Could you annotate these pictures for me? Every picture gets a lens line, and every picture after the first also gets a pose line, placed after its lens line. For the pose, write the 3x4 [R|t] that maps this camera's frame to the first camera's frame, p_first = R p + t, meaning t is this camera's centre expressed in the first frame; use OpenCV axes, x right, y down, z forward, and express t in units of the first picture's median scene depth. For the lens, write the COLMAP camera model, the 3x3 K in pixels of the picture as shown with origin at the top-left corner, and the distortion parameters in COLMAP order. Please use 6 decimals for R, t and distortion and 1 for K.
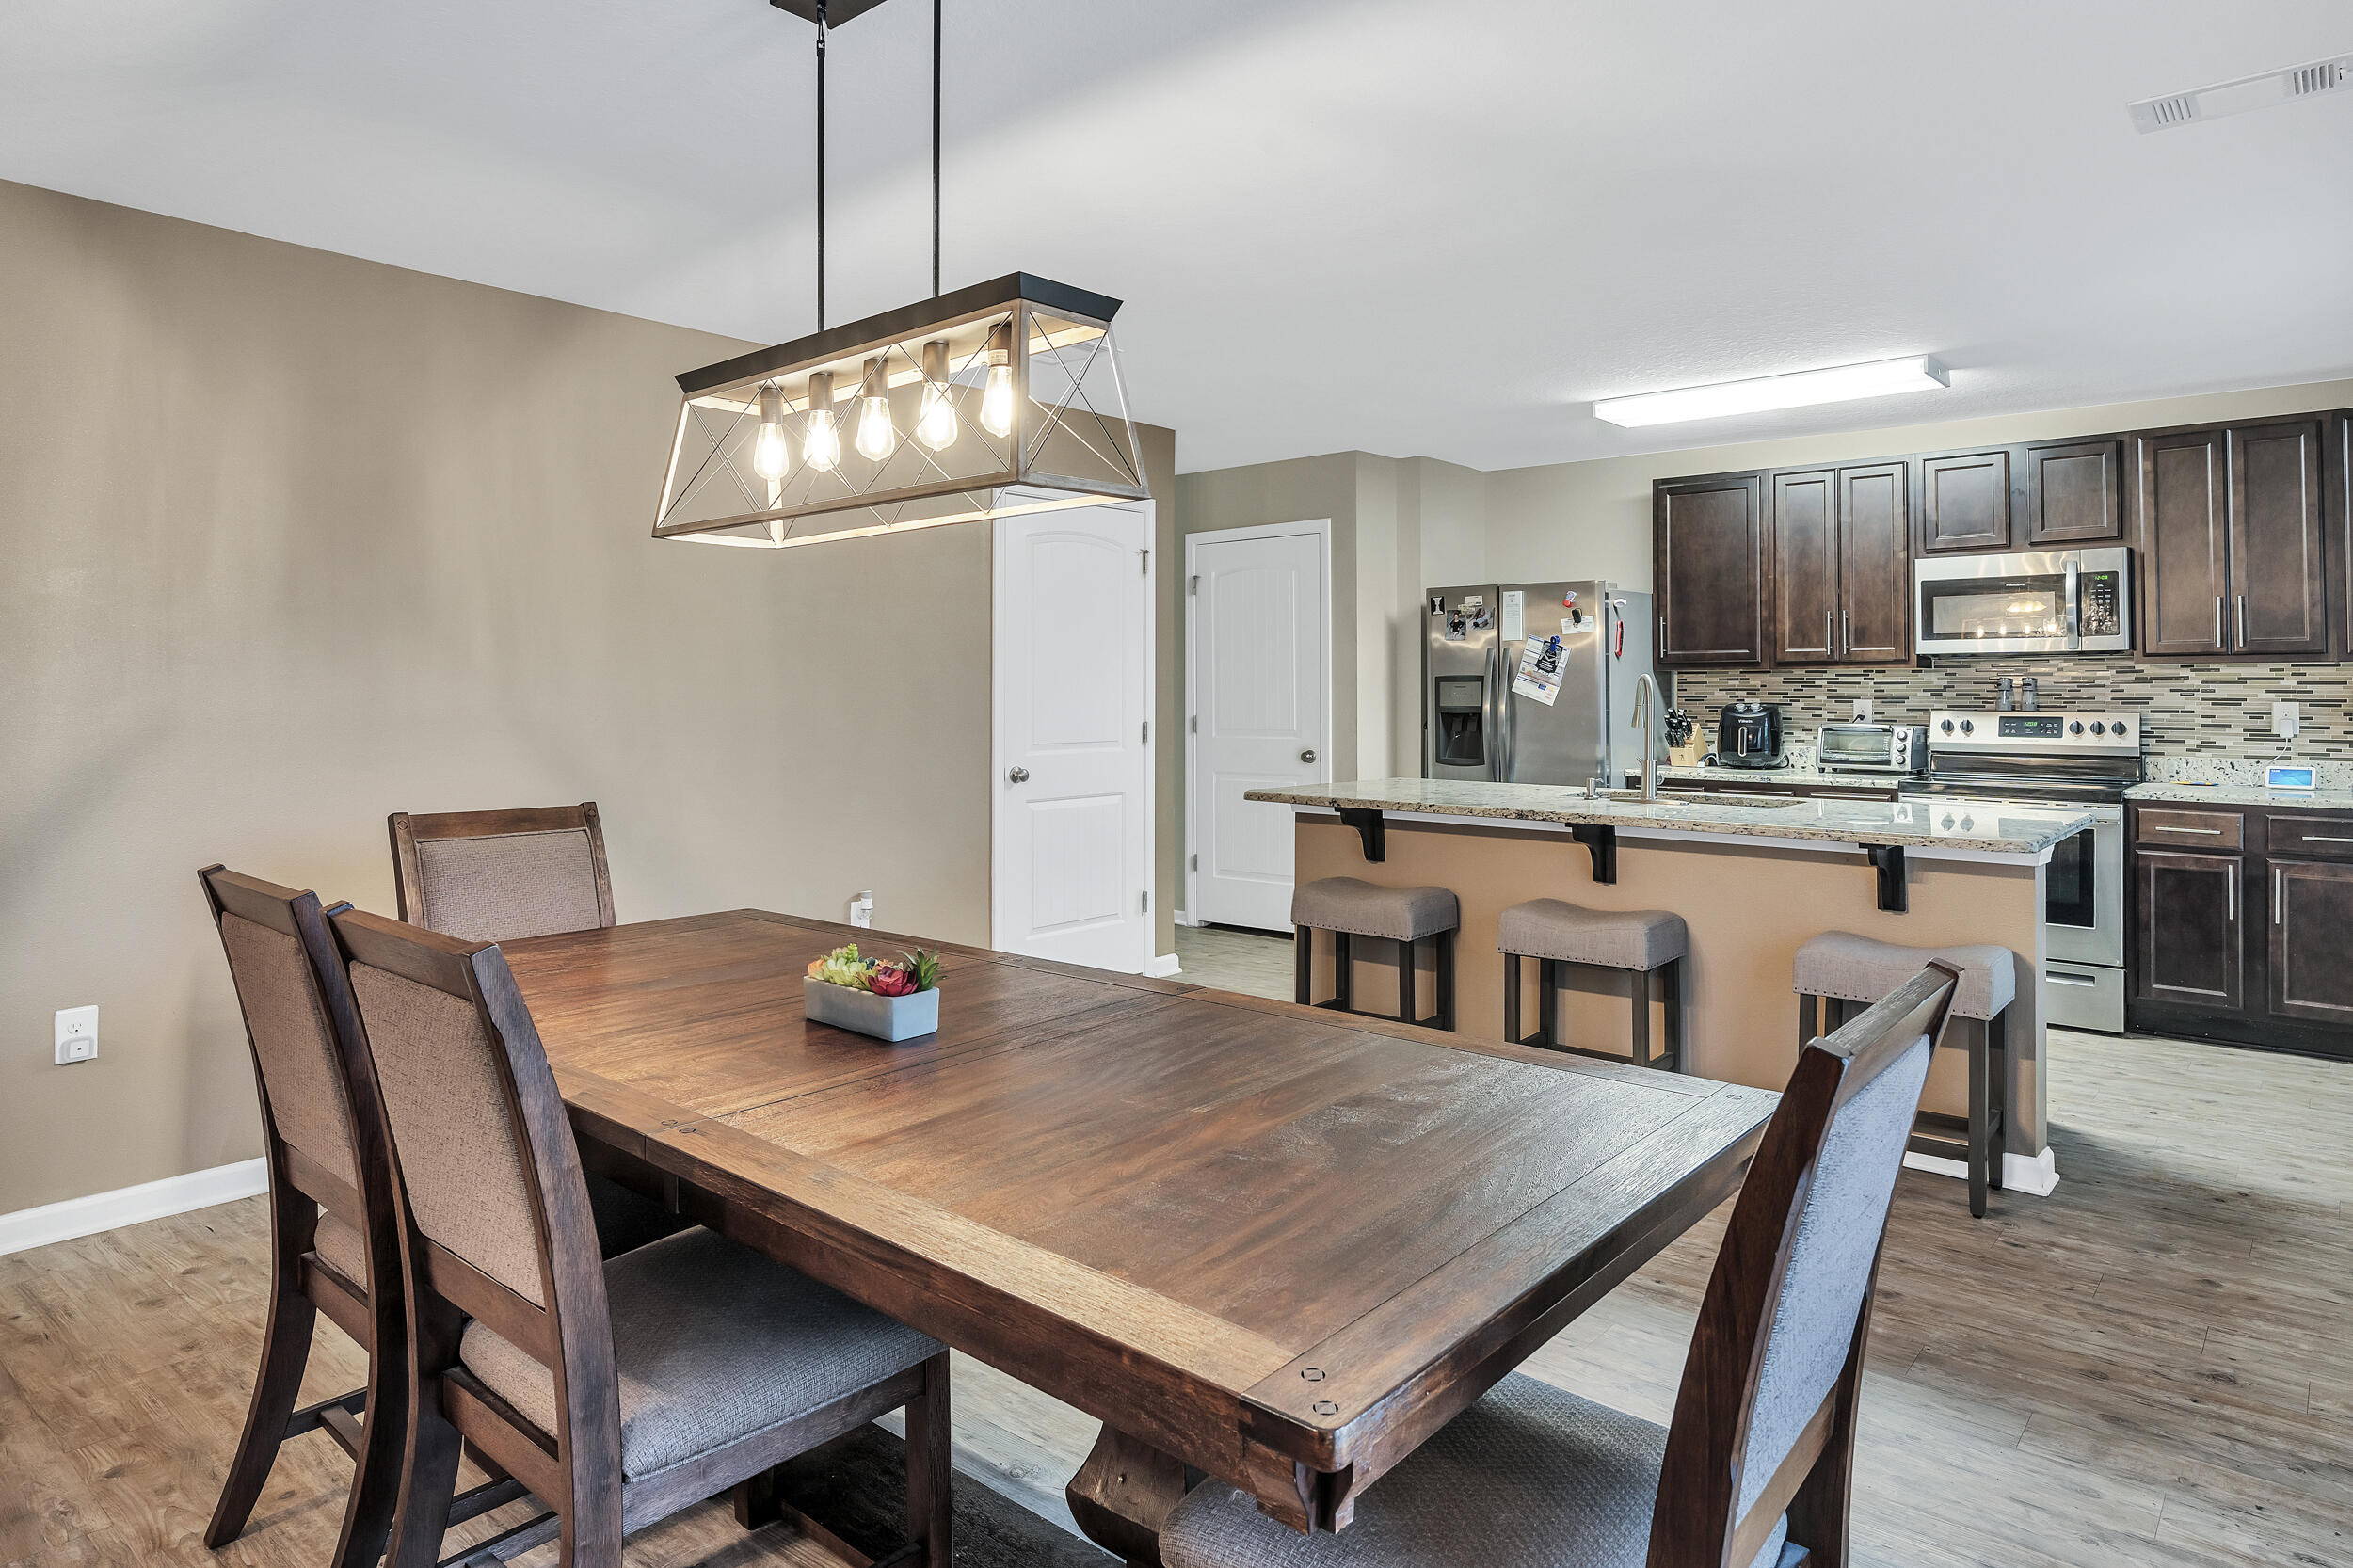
lens RADIAL K [[1392.2, 0, 1180.3], [0, 1392.2, 668.3], [0, 0, 1]] dist [-0.006782, 0.001323]
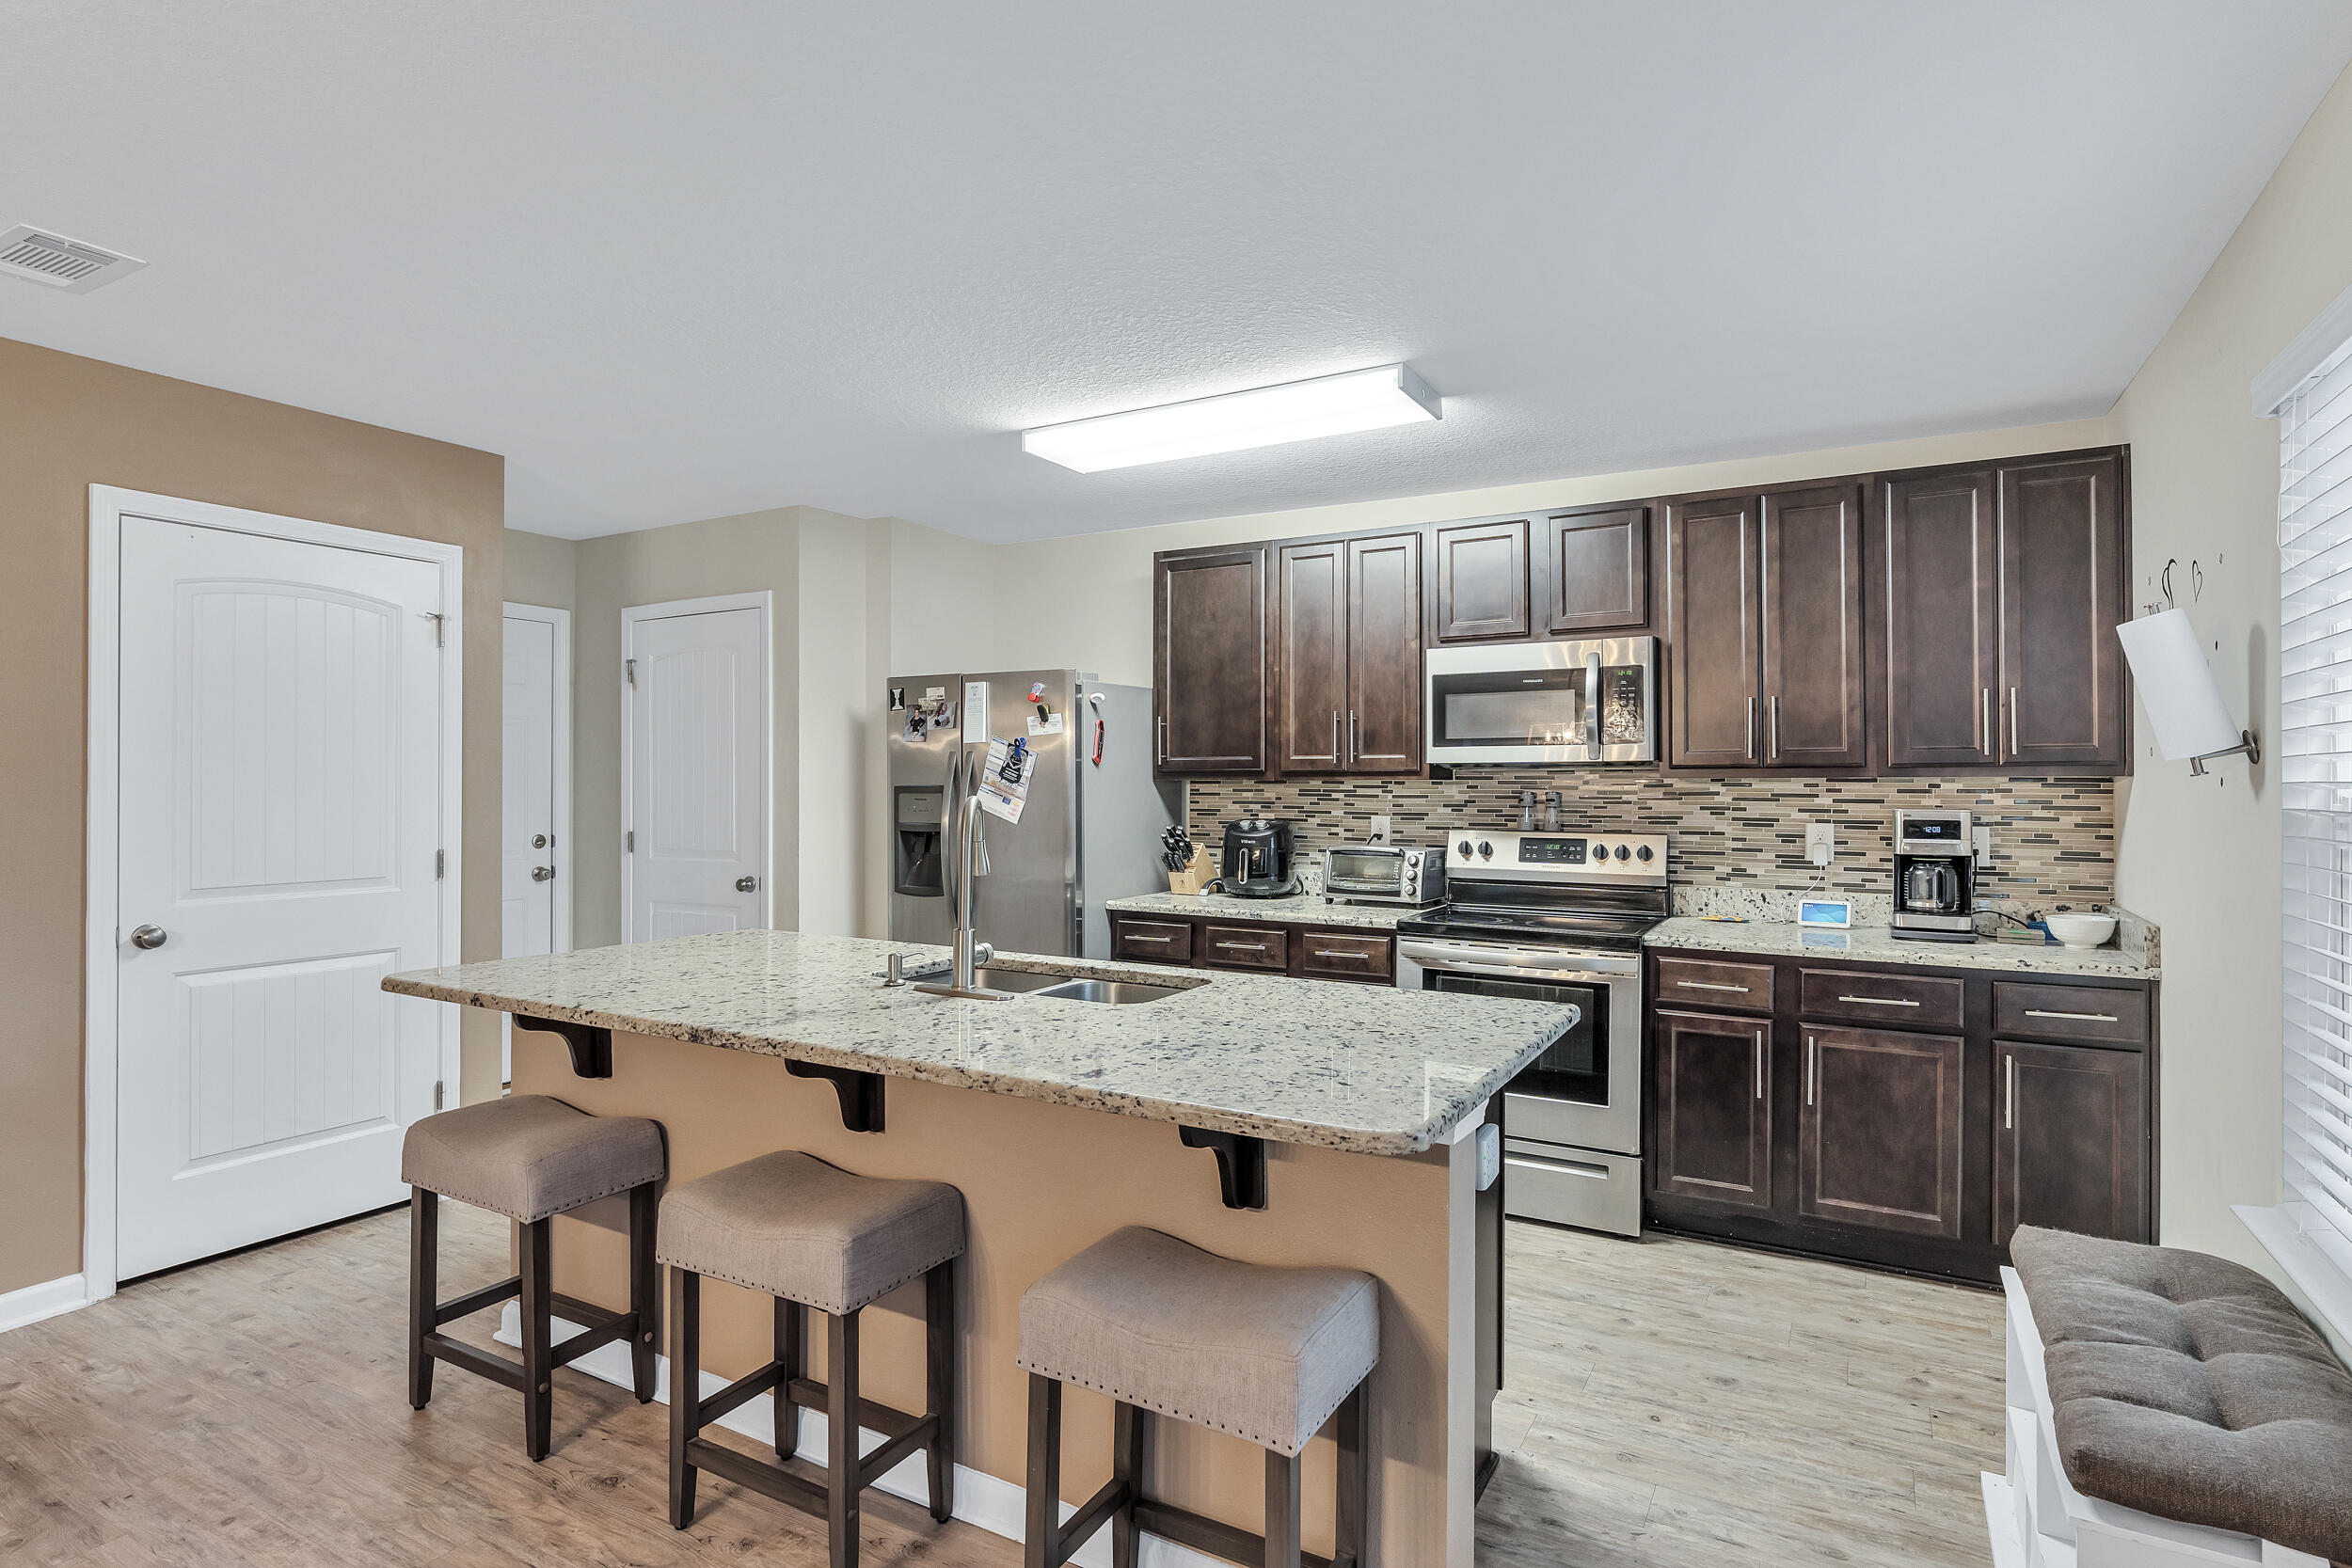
lens RADIAL K [[1198.8, 0, 1185.0], [0, 1198.8, 778.1], [0, 0, 1]] dist [-0.011722, 0.003450]
pose [[0.981453, 0.003251, 0.191674, 0.246575], [-0.005350, 0.999931, 0.010435, -0.008075], [-0.191627, -0.011267, 0.981403, 0.319826]]
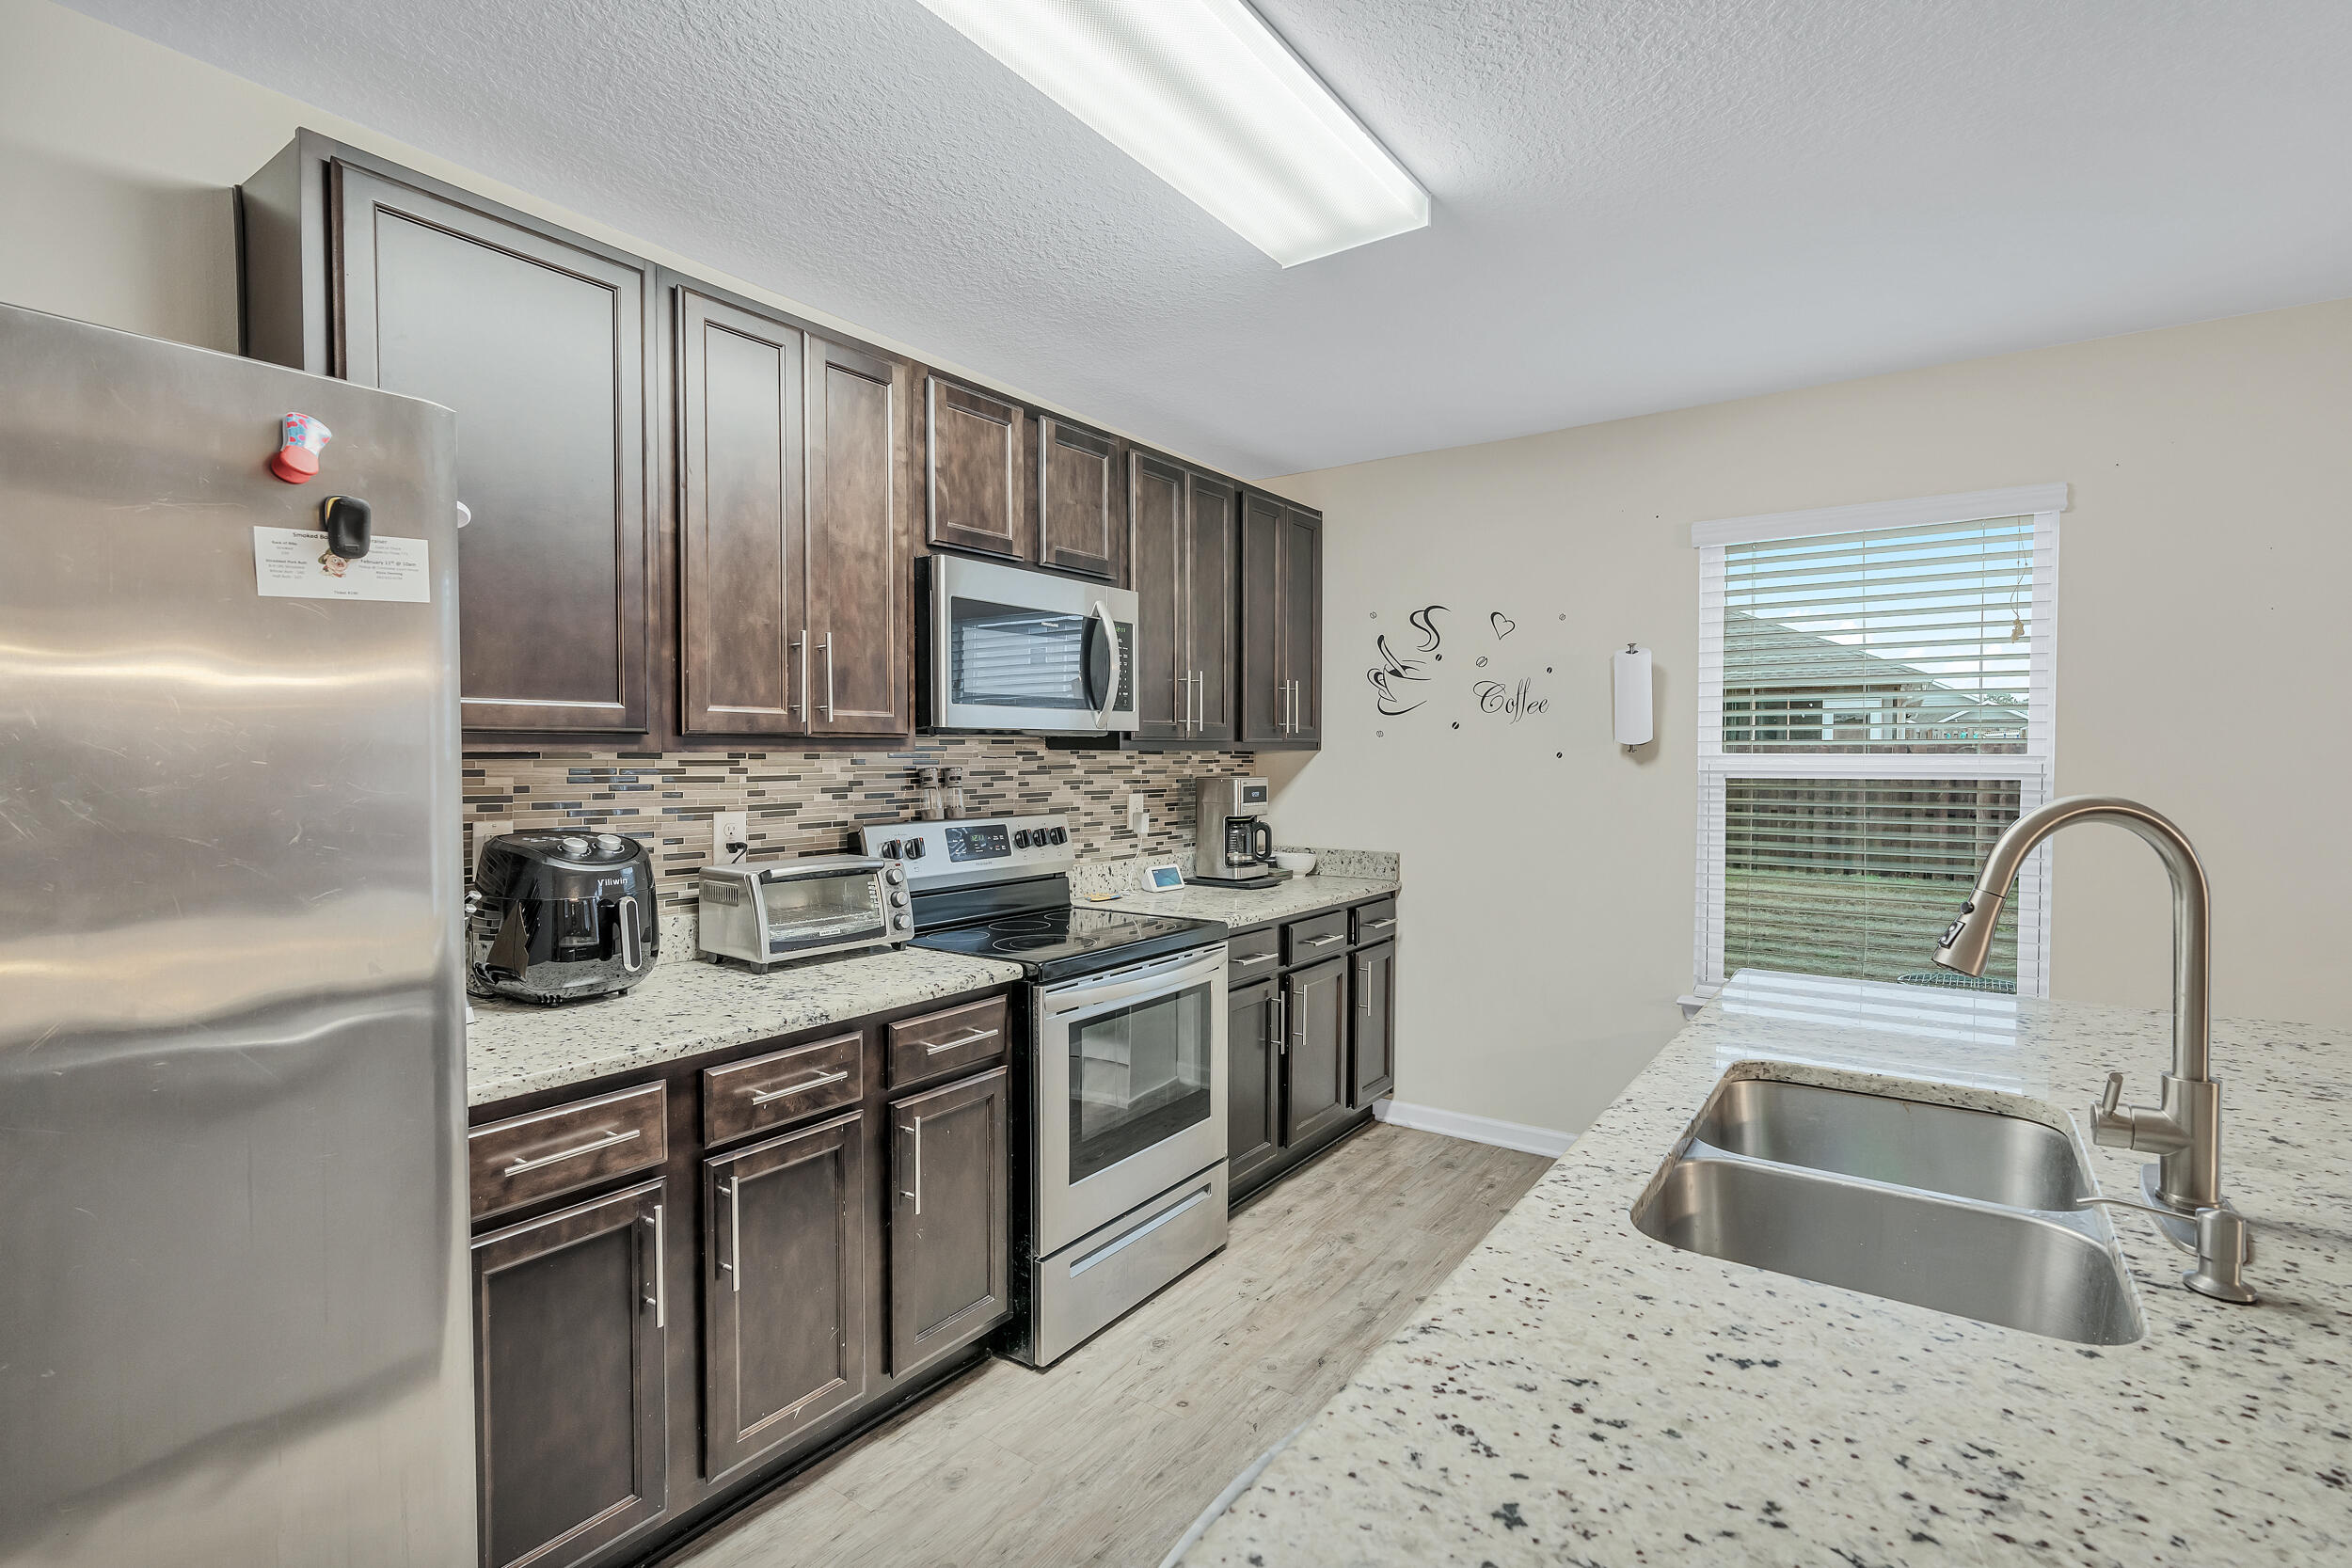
lens RADIAL K [[1076.3, 0, 1194.3], [0, 1076.3, 787.4], [0, 0, 1]] dist [-0.010014, 0.002949]
pose [[-0.092032, -0.030649, 0.995284, 0.092177], [-0.016708, 0.999433, 0.029232, -0.000525], [-0.995616, -0.013939, -0.092492, 0.923944]]
